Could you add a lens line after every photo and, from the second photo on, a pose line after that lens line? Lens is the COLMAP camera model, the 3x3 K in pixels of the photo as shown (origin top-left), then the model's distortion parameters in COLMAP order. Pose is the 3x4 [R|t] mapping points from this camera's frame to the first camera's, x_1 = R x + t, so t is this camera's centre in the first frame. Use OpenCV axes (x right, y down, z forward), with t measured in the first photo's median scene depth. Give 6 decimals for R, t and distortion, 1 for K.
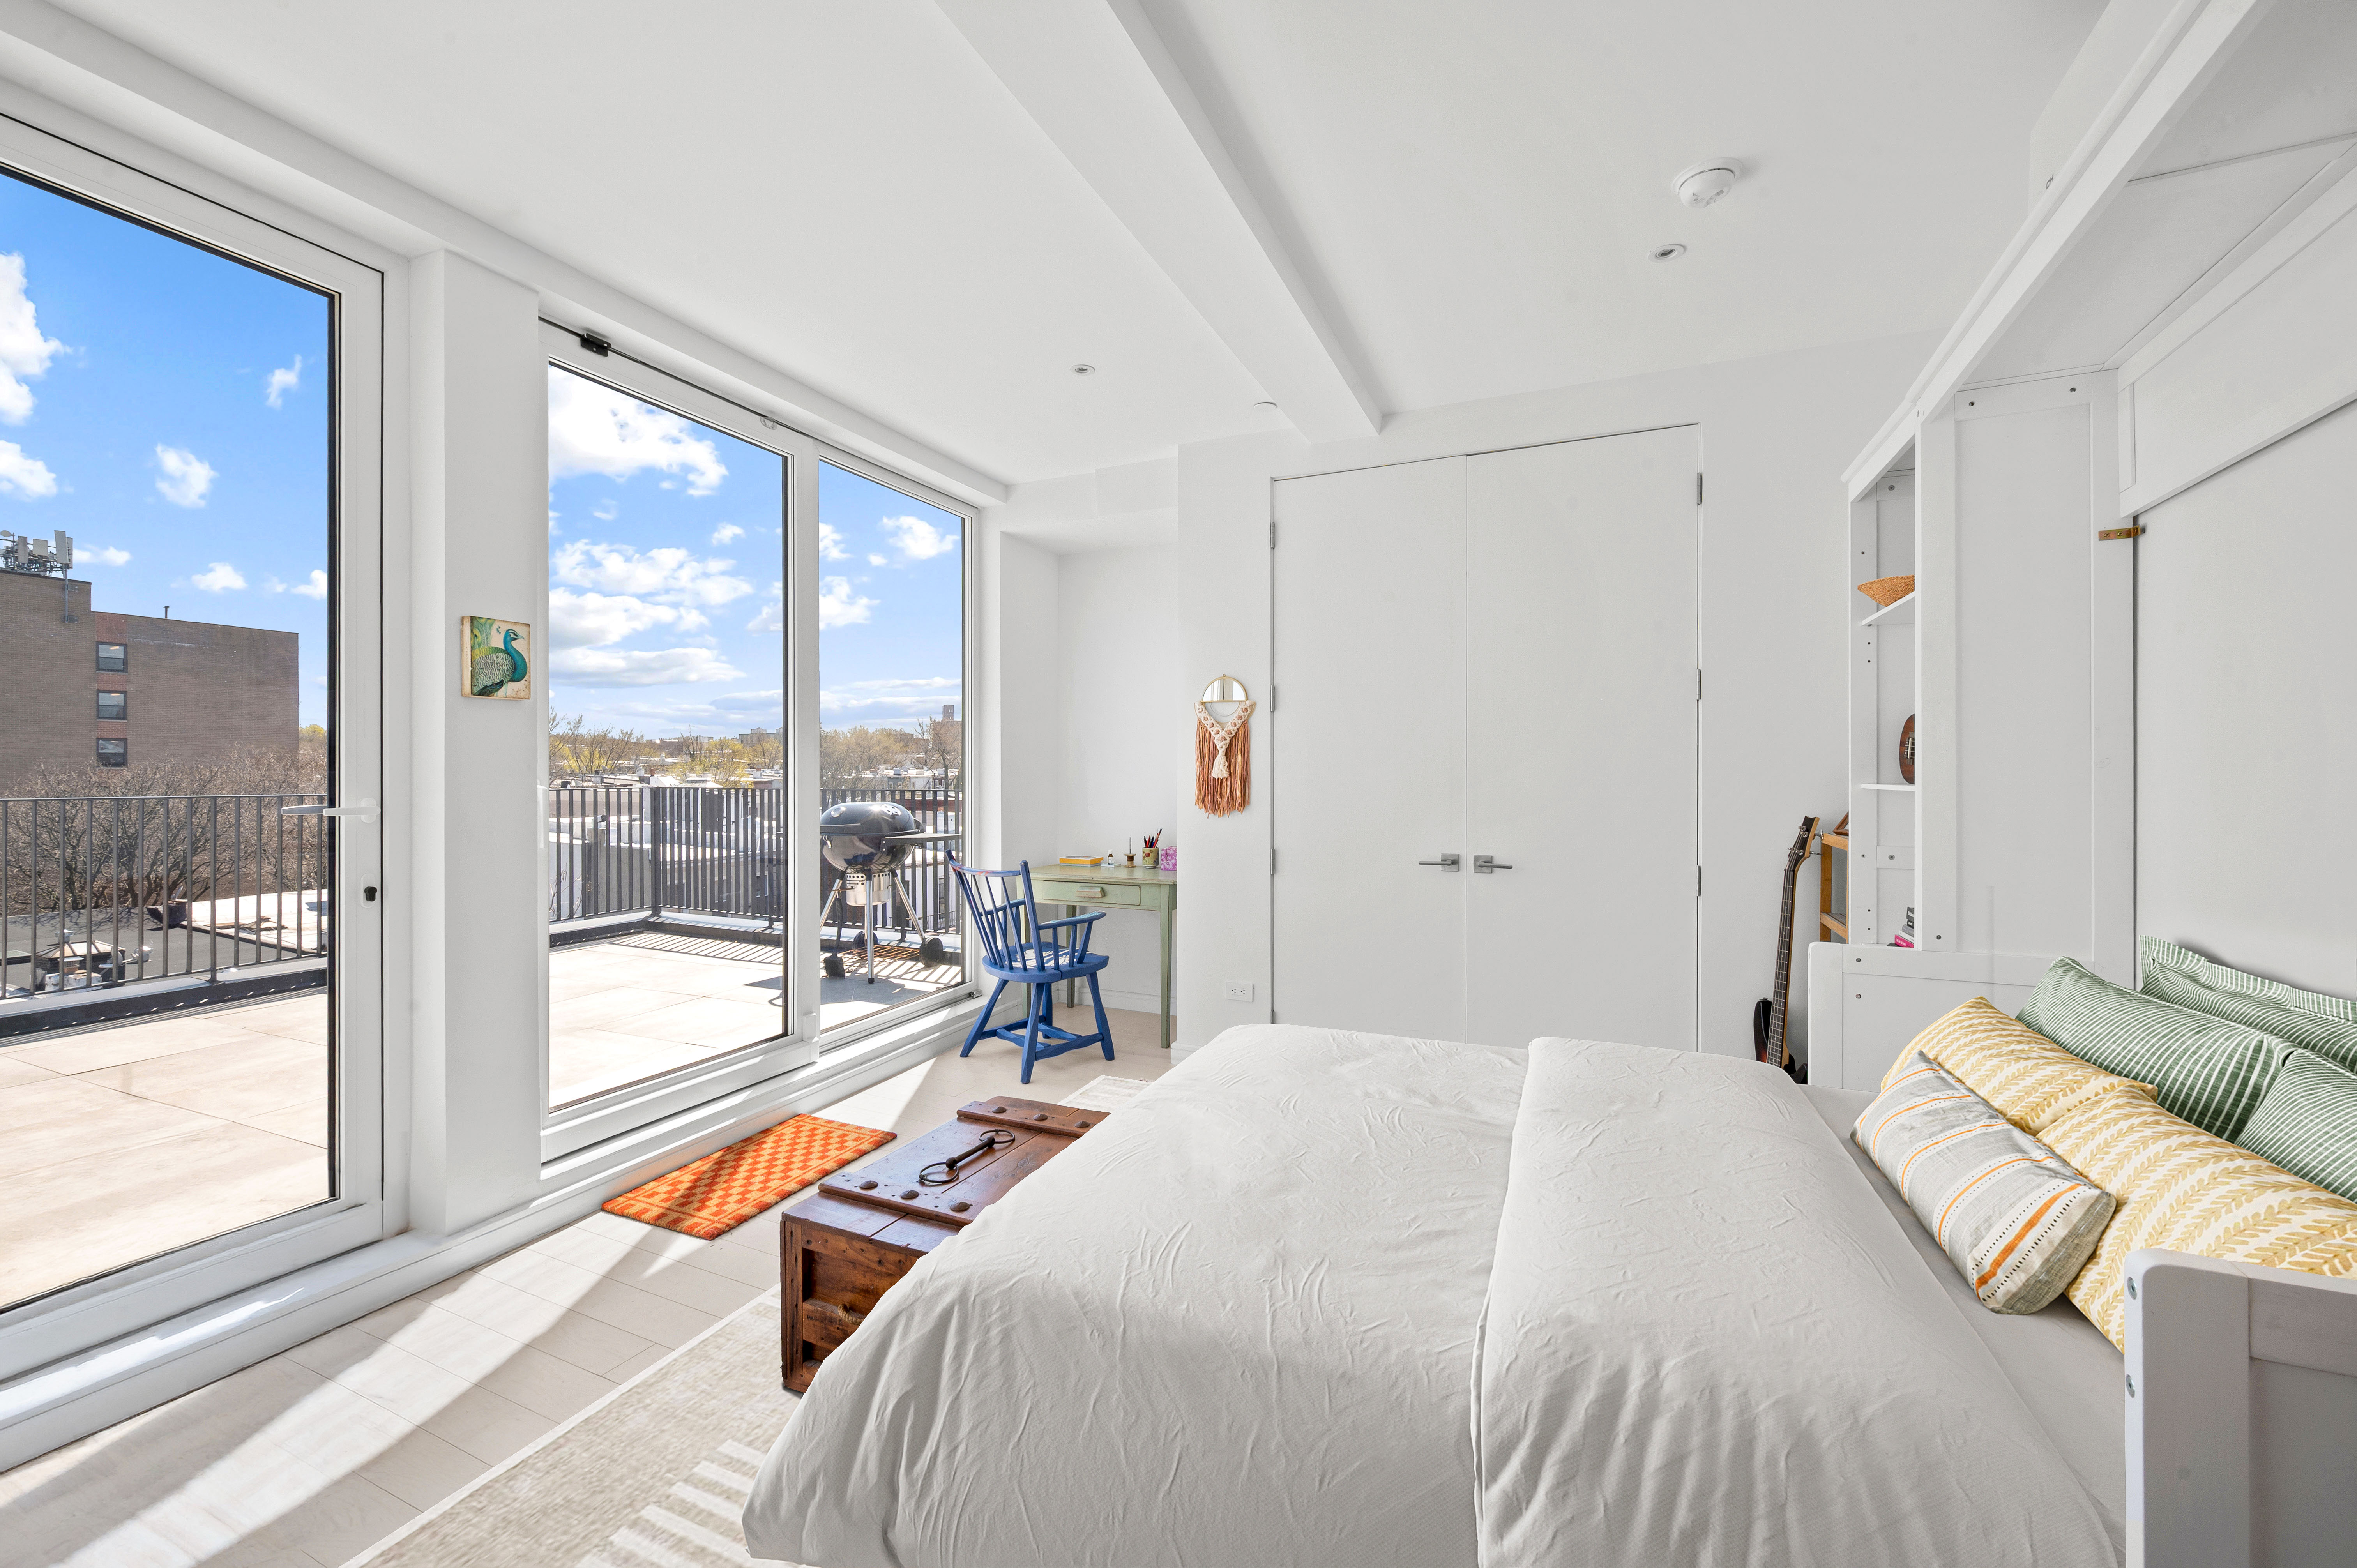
lens RADIAL K [[924.4, 0, 1170.6], [0, 924.4, 779.1], [0, 0, 1]] dist [-0.000128, 0.000152]
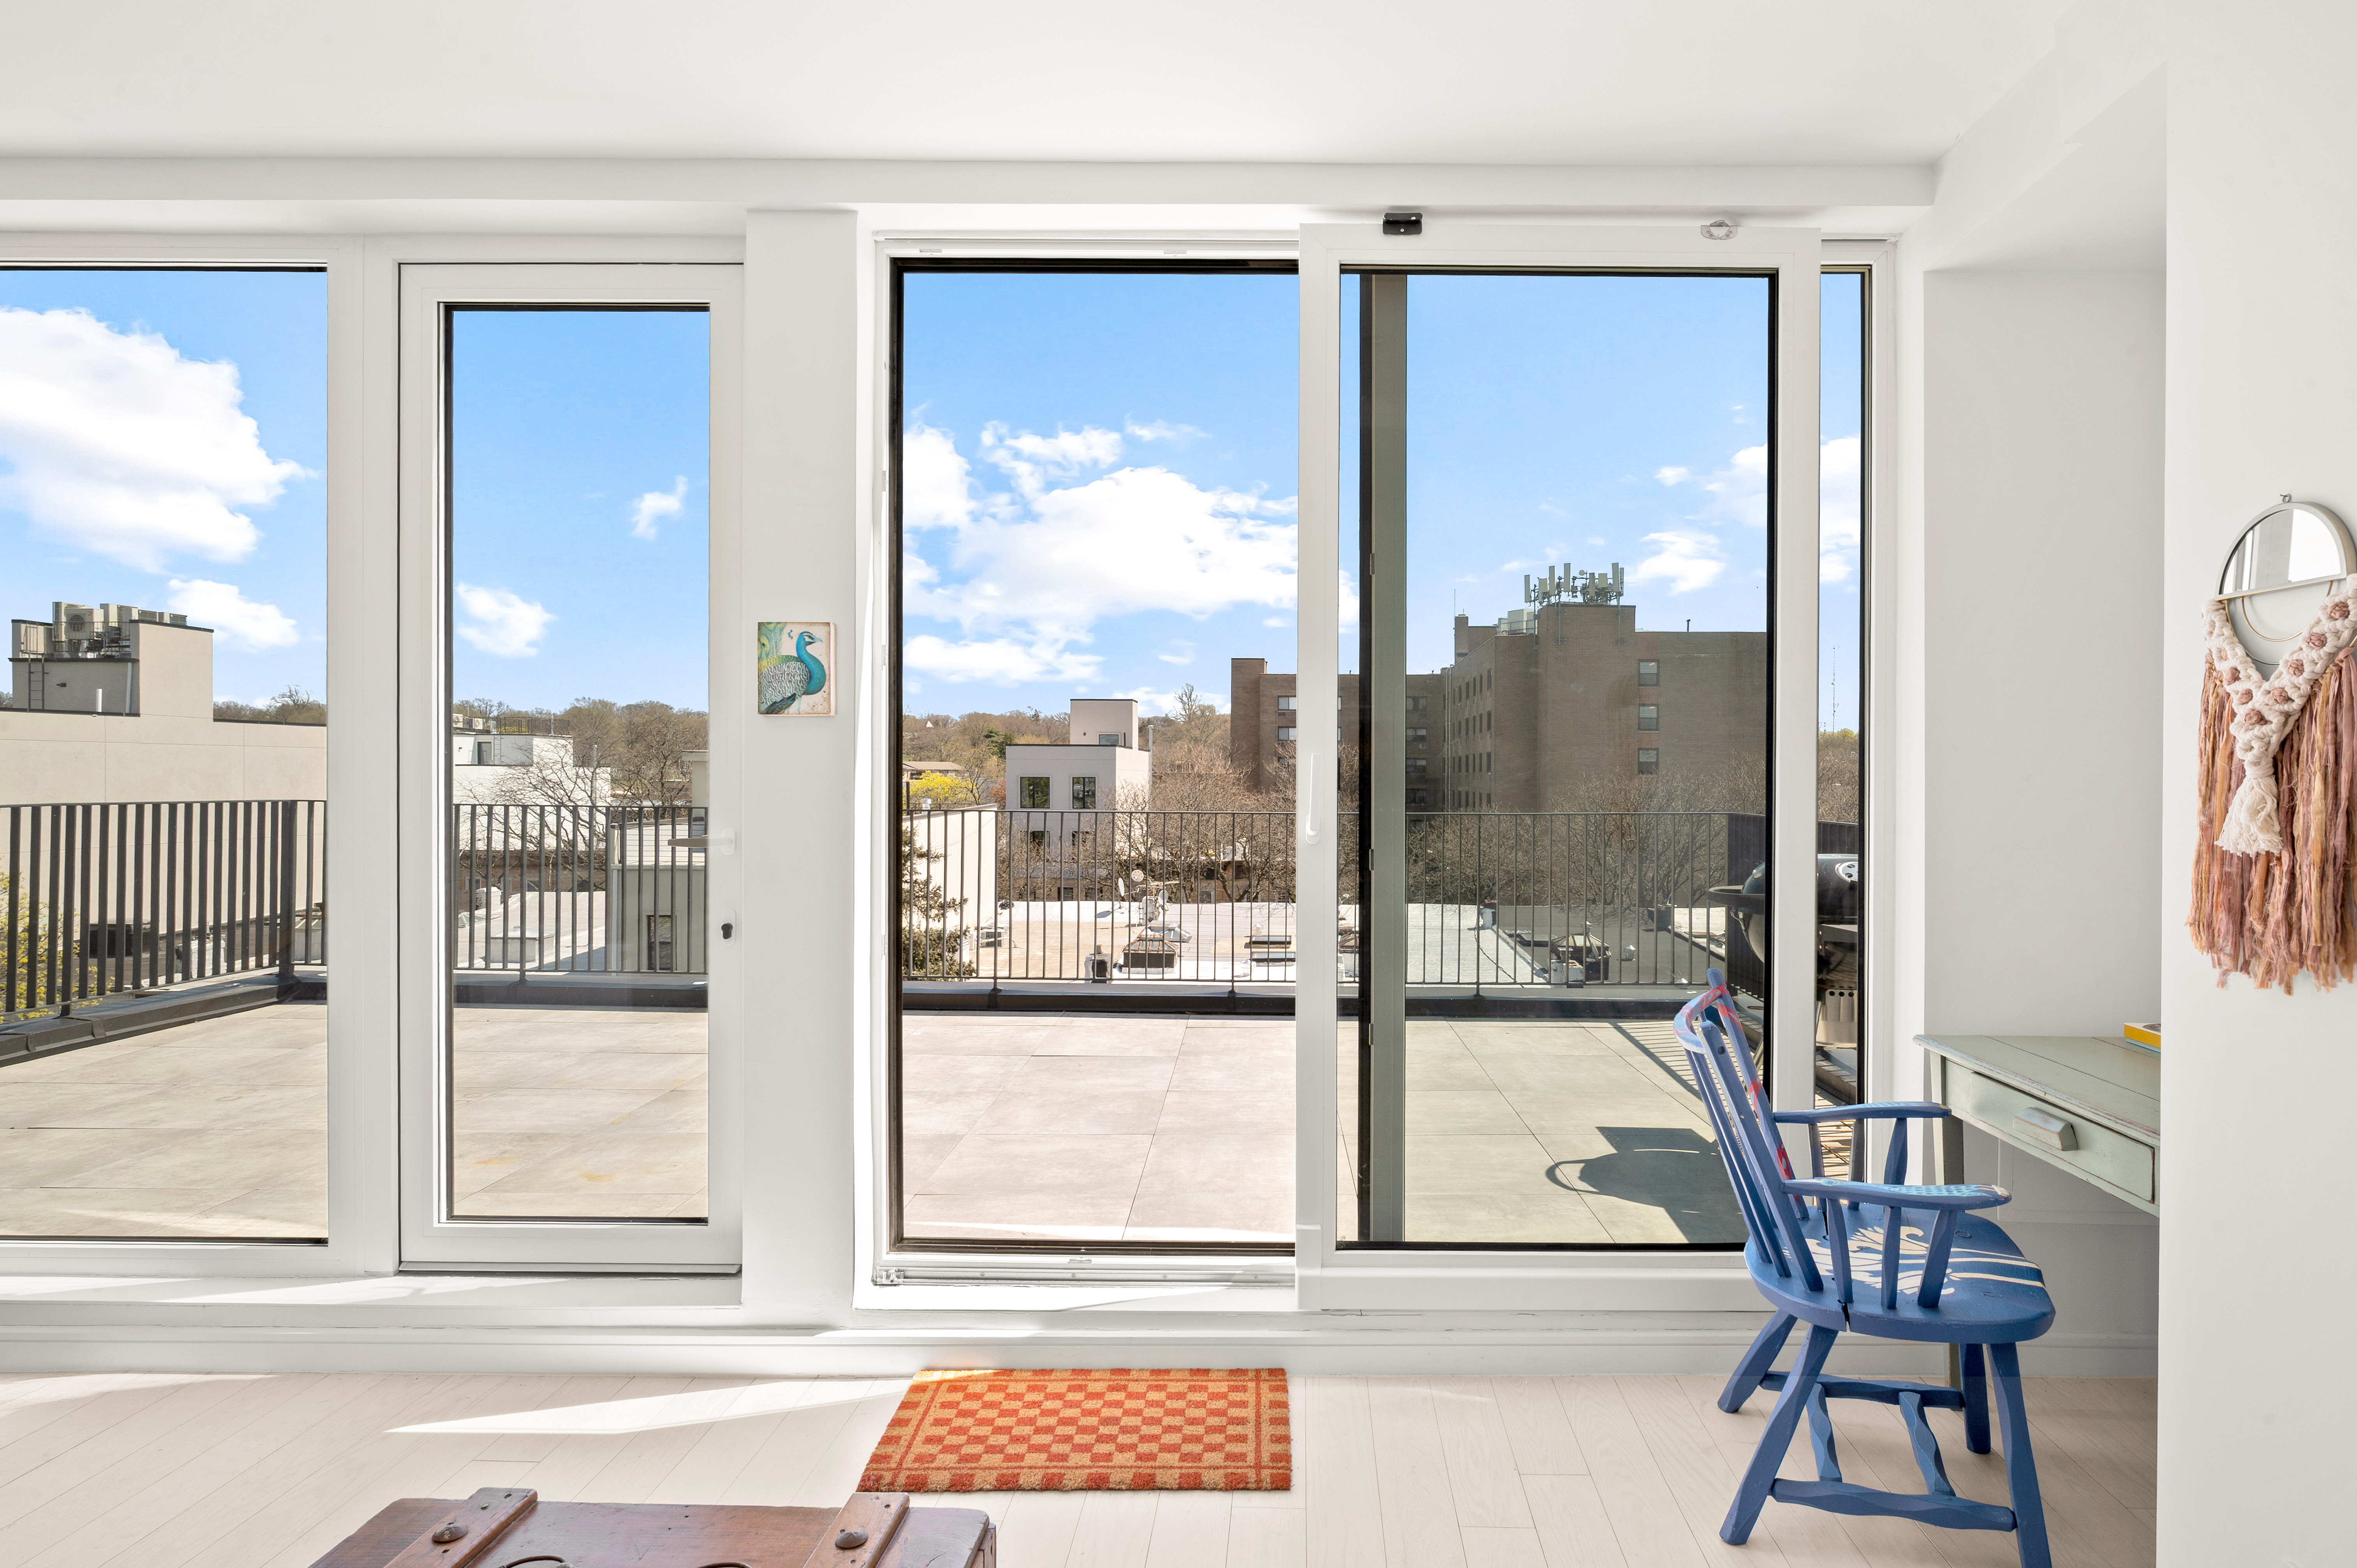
lens RADIAL K [[1261.7, 0, 1246.8], [0, 1261.7, 783.1], [0, 0, 1]] dist [-0.001251, -0.000203]
pose [[0.395947, 0.008429, -0.918235, 0.299015], [-0.012623, 0.999913, 0.003736, -0.021403], [0.918187, 0.010111, 0.396019, 0.561247]]
